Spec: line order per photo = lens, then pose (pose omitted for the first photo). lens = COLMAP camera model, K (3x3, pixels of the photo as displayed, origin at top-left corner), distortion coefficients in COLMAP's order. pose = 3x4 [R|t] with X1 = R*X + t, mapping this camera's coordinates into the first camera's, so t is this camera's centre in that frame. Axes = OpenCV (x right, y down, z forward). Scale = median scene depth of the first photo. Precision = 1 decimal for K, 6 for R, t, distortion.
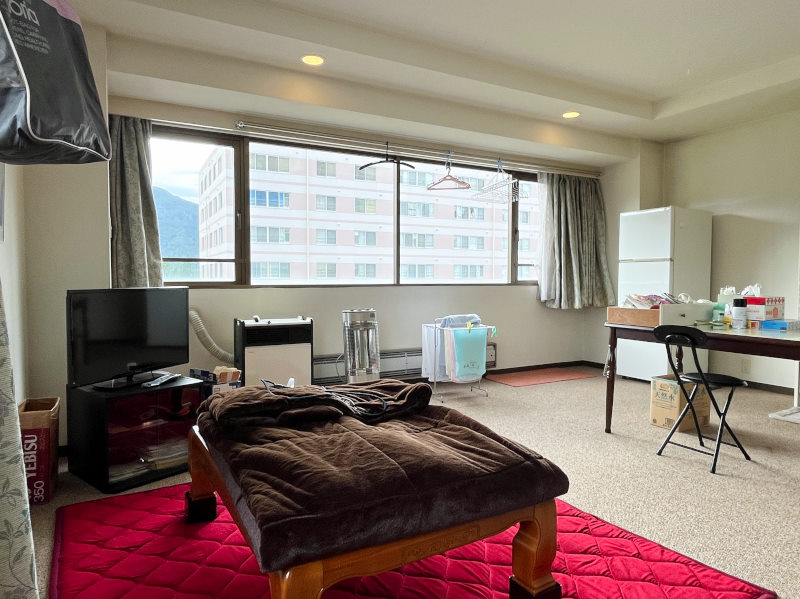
lens RADIAL K [[519.1, 0, 400.0], [0, 519.1, 299.5], [0, 0, 1]] dist [-0.003539, -0.001138]
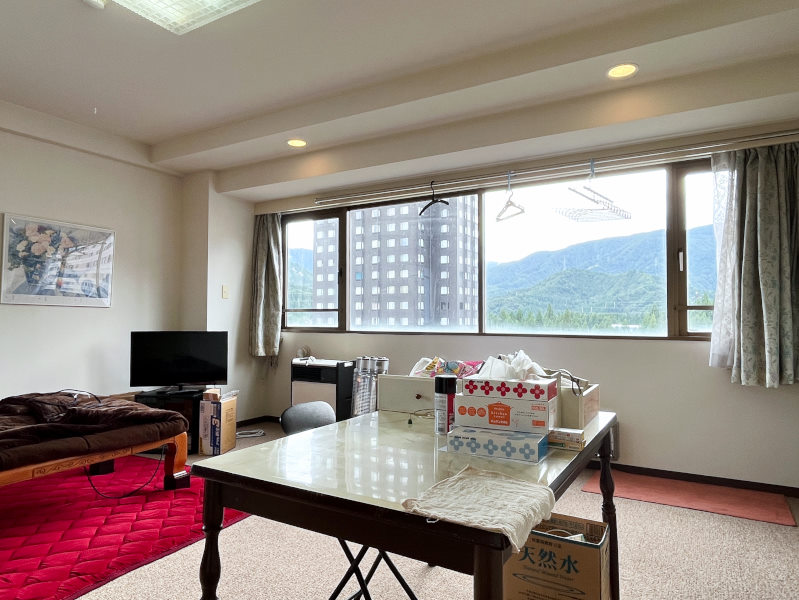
lens RADIAL K [[518.4, 0, 399.5], [0, 518.4, 300.0], [0, 0, 1]] dist [-0.003539, -0.001138]
pose [[0.503639, -0.028116, -0.863456, 0.752999], [-0.038037, 0.997779, -0.054677, -0.035682], [0.863076, 0.060381, 0.501452, 0.488631]]
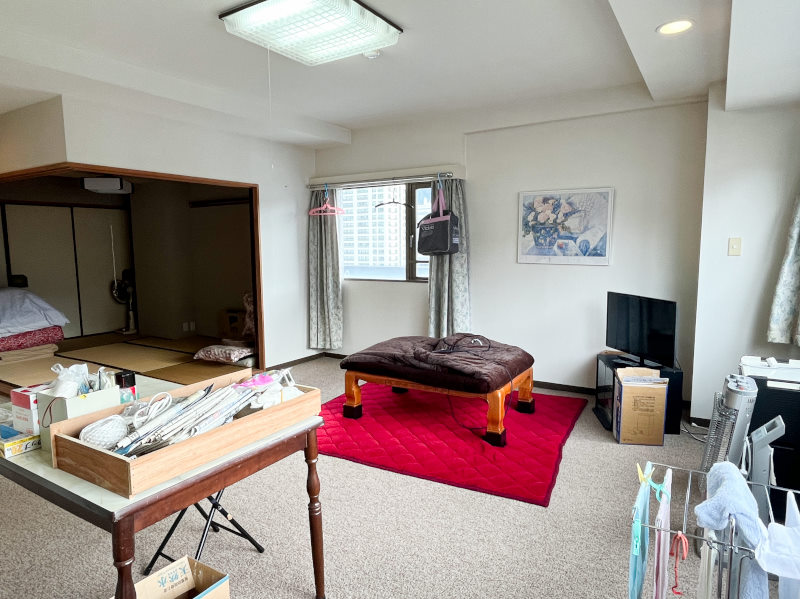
lens RADIAL K [[519.1, 0, 400.0], [0, 519.1, 299.5], [0, 0, 1]] dist [-0.003539, -0.001138]
pose [[-0.877741, 0.057932, -0.475620, 0.454991], [-0.011669, 0.989784, 0.142095, -0.128815], [0.478993, 0.130272, -0.868098, 1.204709]]
